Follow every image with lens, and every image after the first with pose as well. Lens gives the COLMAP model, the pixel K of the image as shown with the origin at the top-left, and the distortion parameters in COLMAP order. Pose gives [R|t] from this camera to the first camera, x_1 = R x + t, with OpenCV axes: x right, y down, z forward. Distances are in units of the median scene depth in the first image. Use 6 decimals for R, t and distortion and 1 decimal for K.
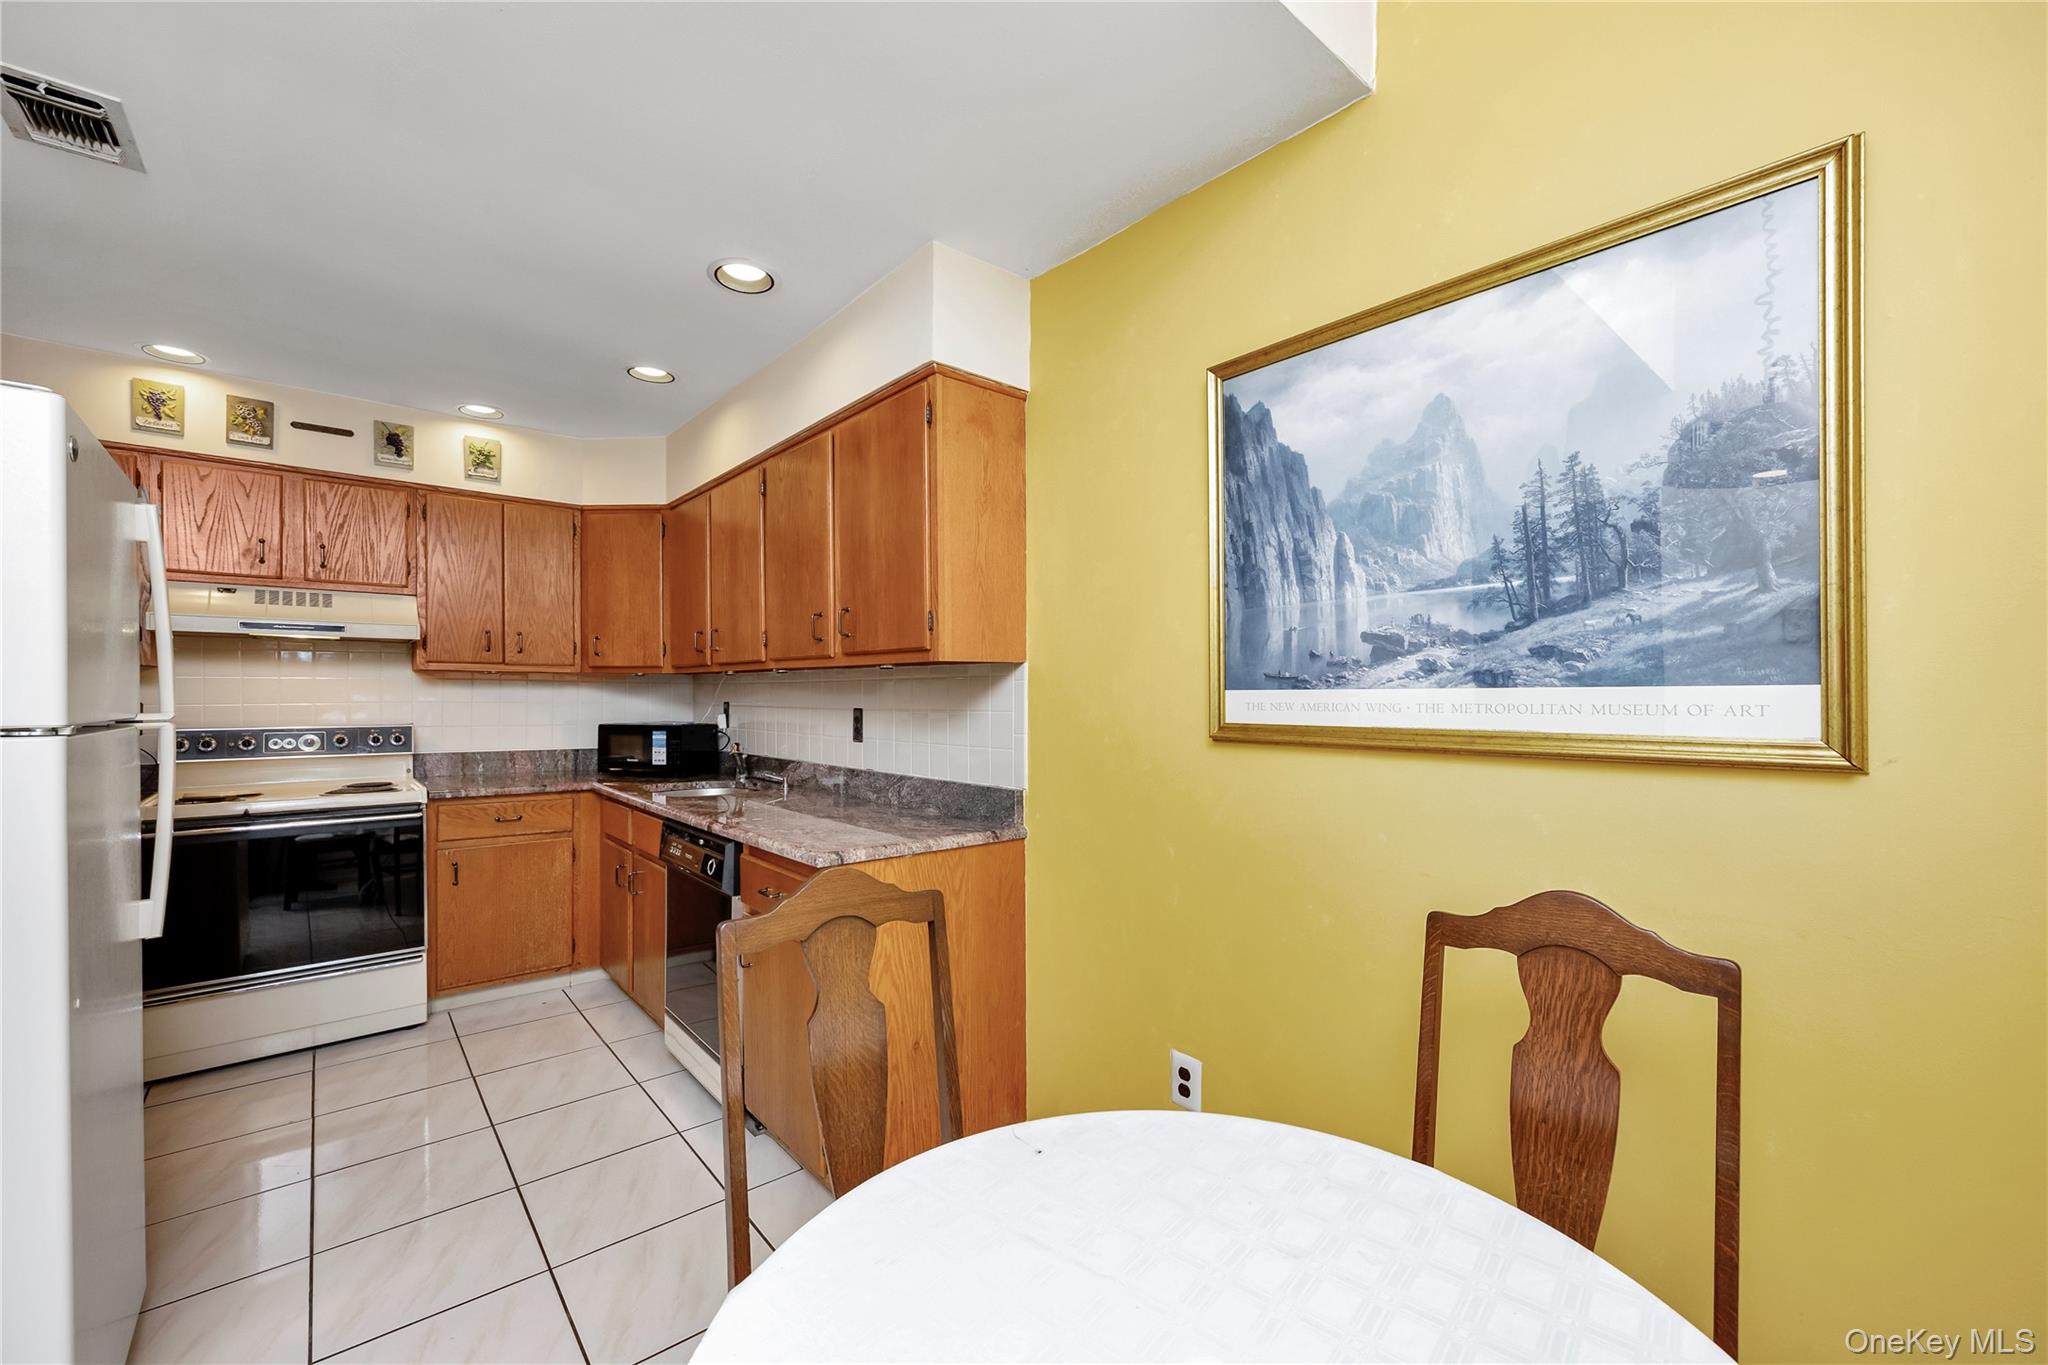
lens RADIAL K [[824.7, 0, 1033.5], [0, 824.7, 701.2], [0, 0, 1]] dist [-0.009624, -0.000358]
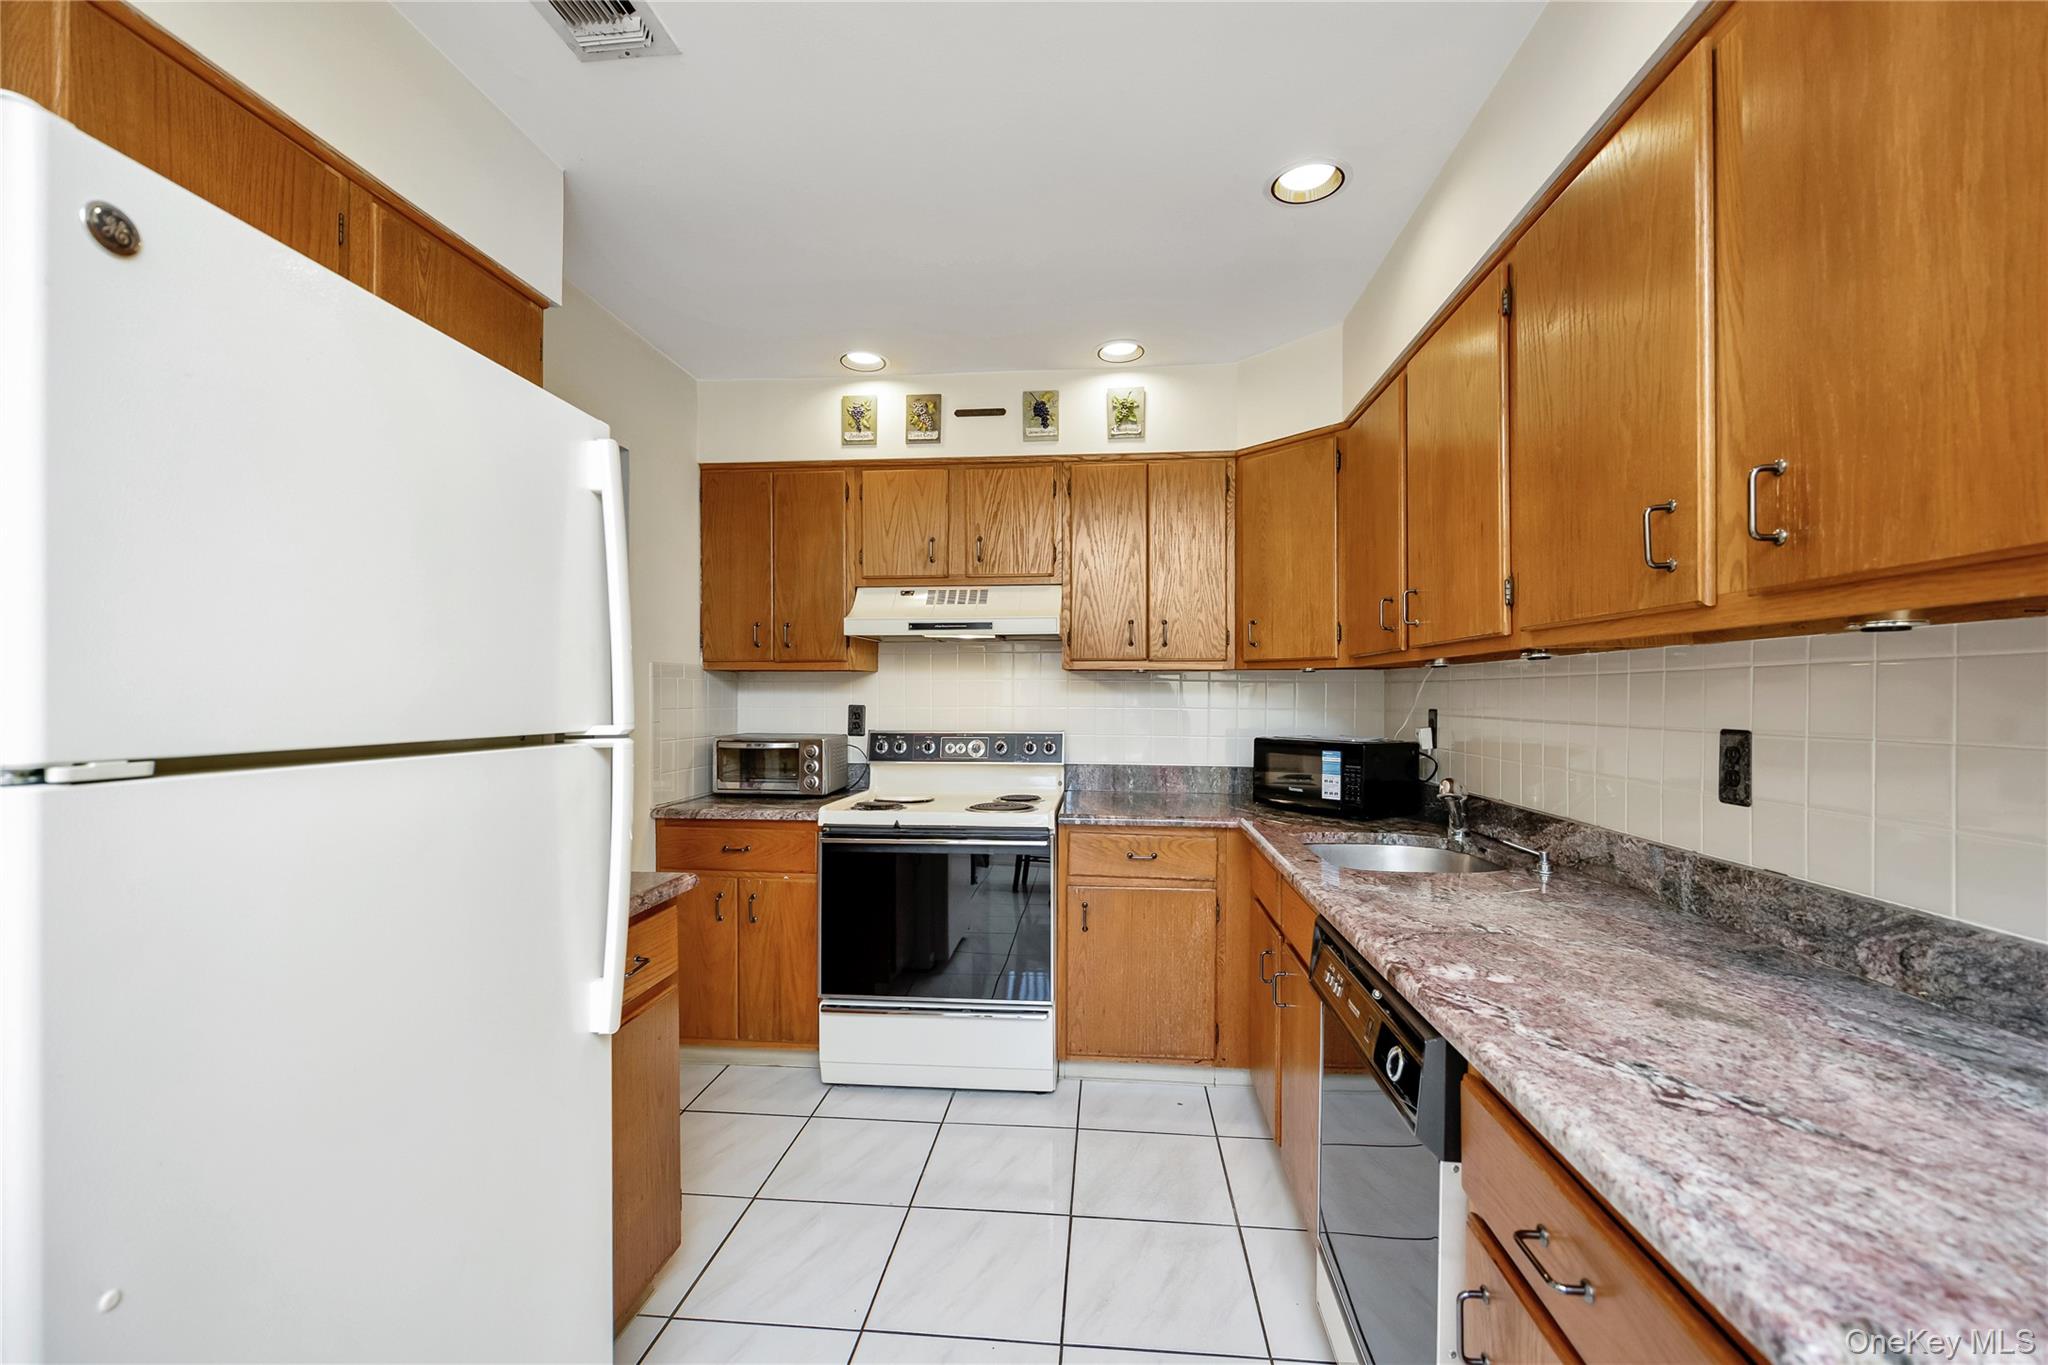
lens RADIAL K [[824.7, 0, 1033.5], [0, 824.7, 701.2], [0, 0, 1]] dist [-0.009624, -0.000358]
pose [[0.691450, 0.003504, -0.722416, -0.141255], [-0.005522, 0.999985, -0.000434, -0.004051], [0.722403, 0.004289, 0.691458, 0.375976]]
